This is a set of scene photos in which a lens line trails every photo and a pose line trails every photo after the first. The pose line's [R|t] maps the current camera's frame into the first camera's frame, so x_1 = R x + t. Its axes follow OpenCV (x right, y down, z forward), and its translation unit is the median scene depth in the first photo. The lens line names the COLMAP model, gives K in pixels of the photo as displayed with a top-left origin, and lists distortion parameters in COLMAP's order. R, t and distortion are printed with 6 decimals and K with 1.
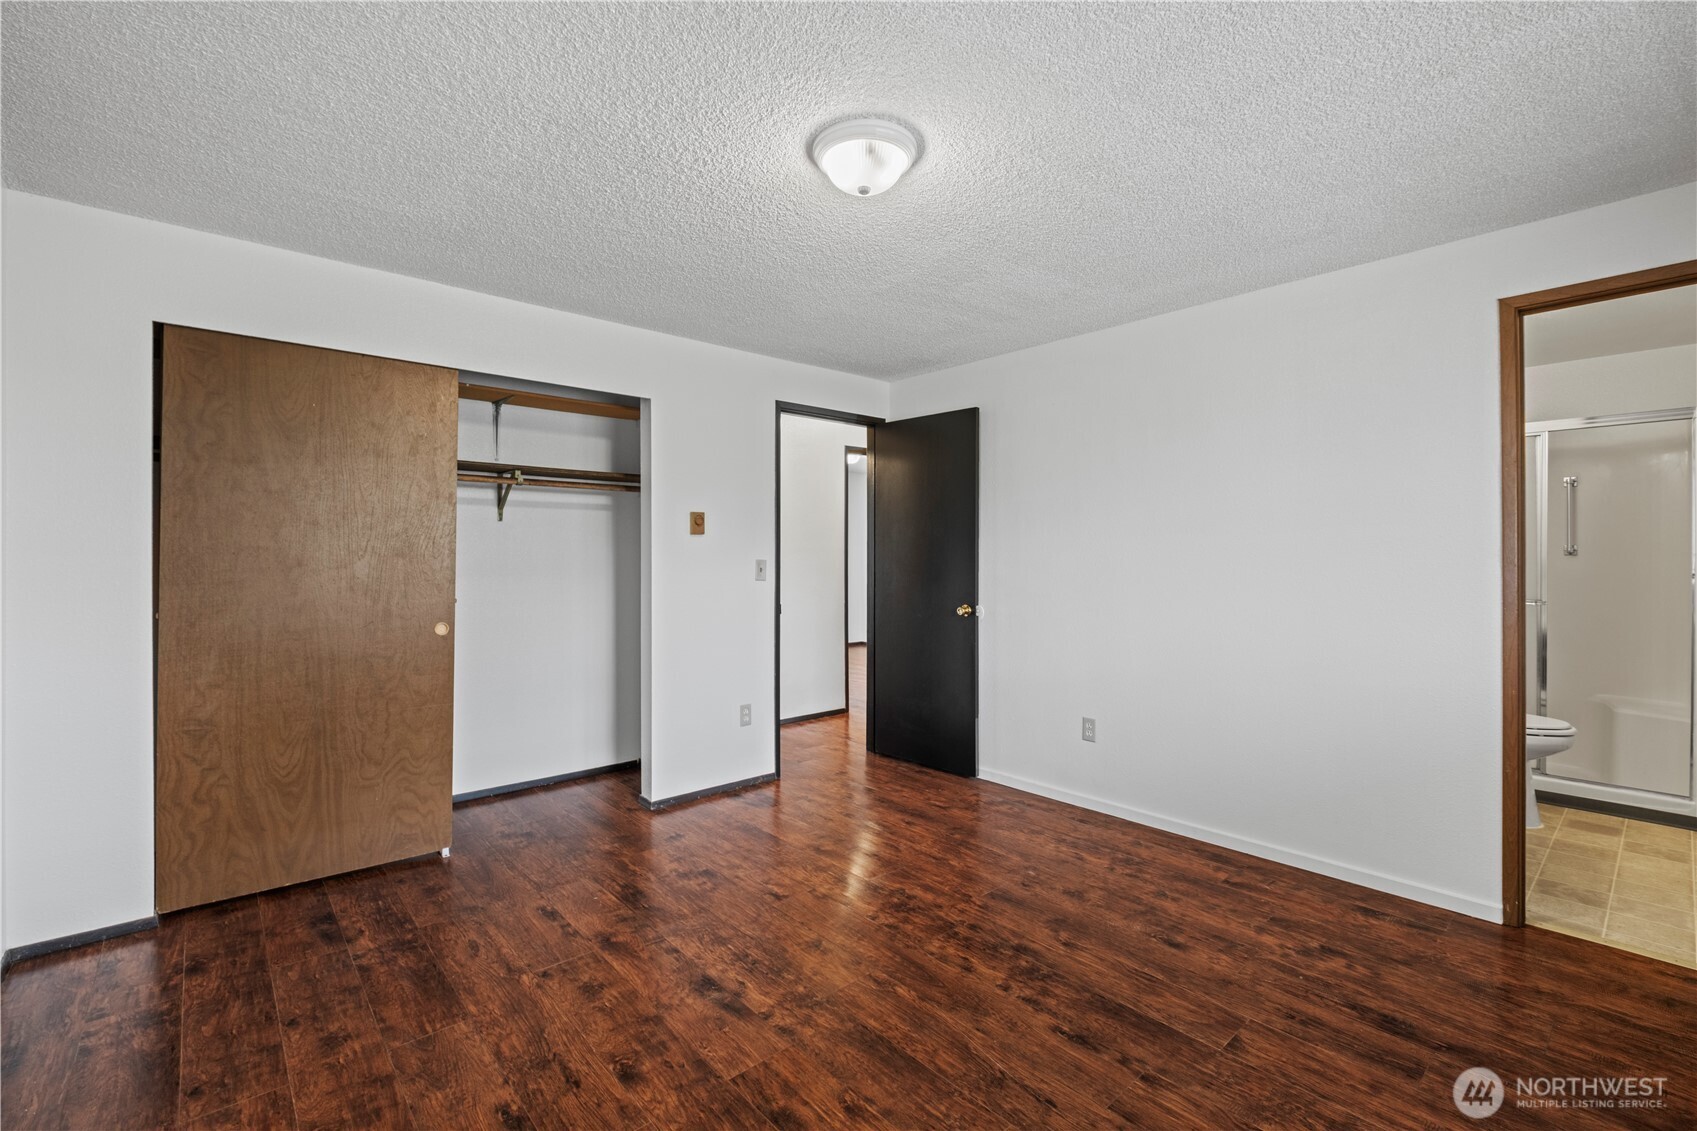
lens RADIAL K [[736.9, 0, 861.1], [0, 736.9, 557.4], [0, 0, 1]] dist [-0.001524, -0.006724]
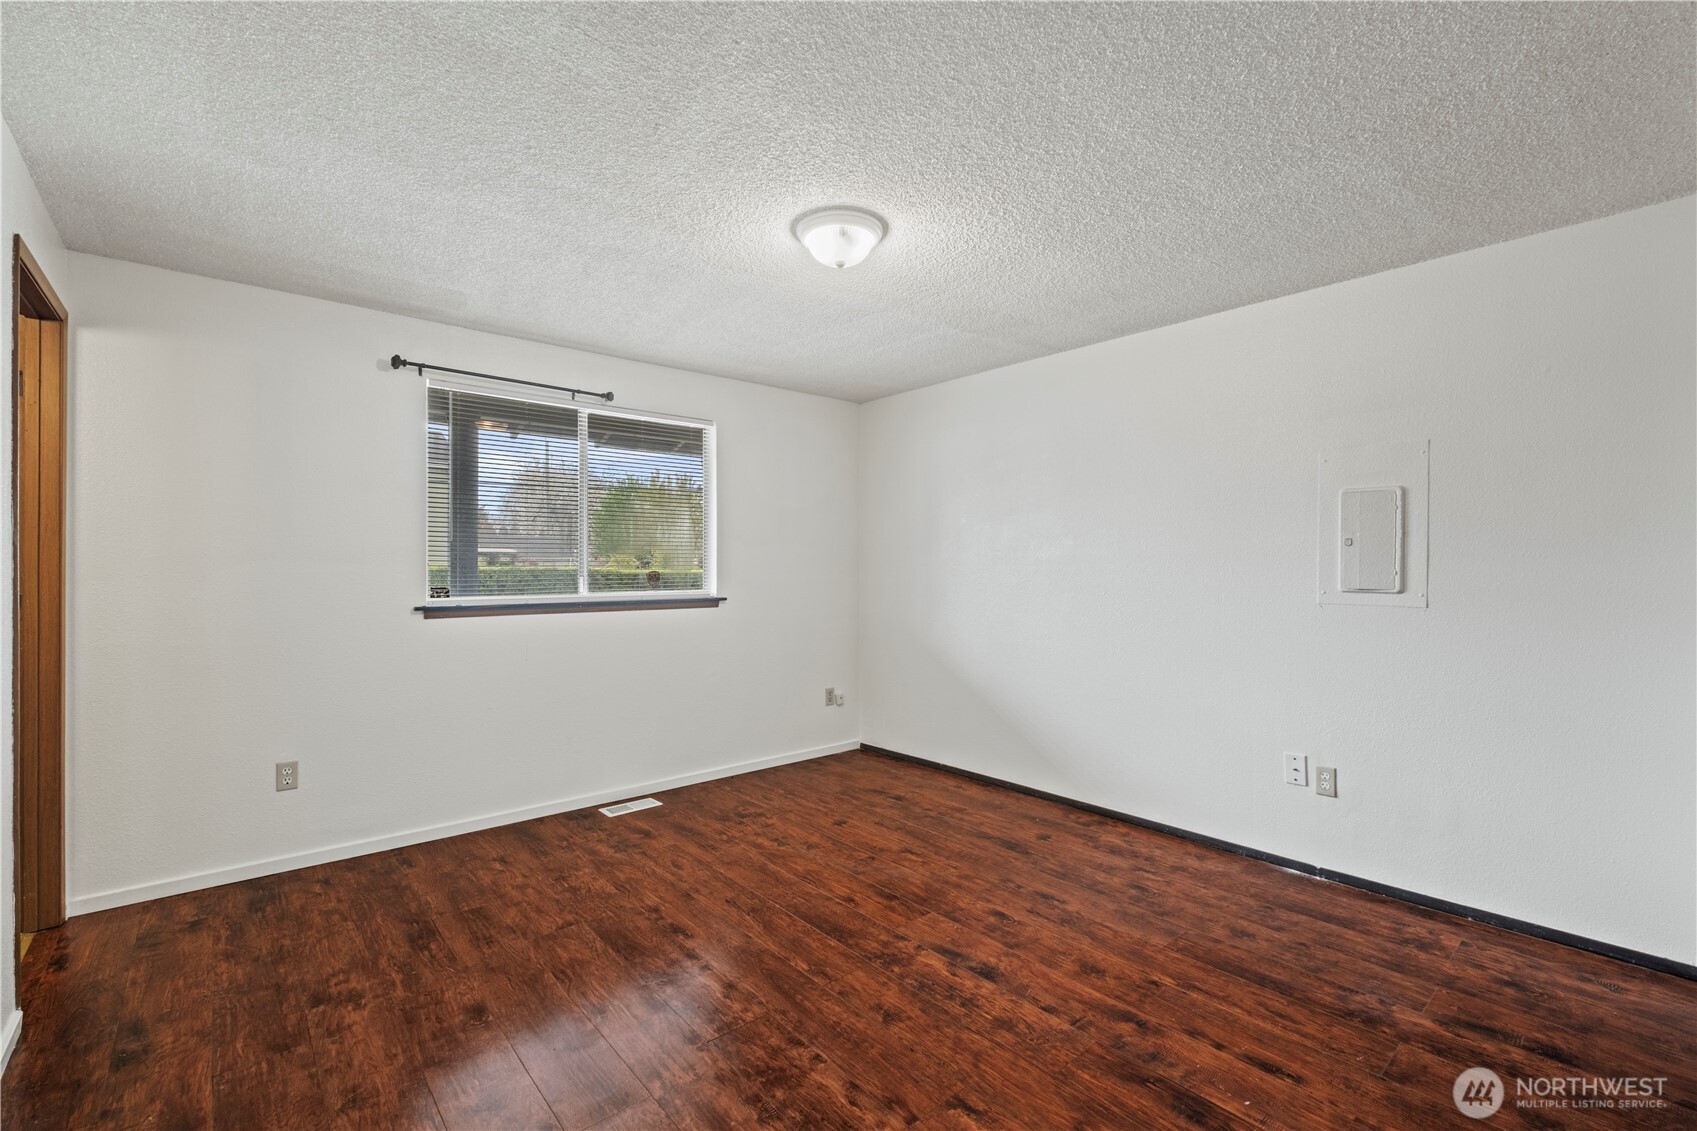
lens RADIAL K [[724.7, 0, 846.9], [0, 724.7, 554.8], [0, 0, 1]] dist [0.000738, -0.000052]
pose [[-0.999640, -0.001584, 0.026769, -0.038050], [-0.001949, 0.999906, -0.013603, -0.003170], [-0.026745, -0.013650, -0.999549, 2.107162]]
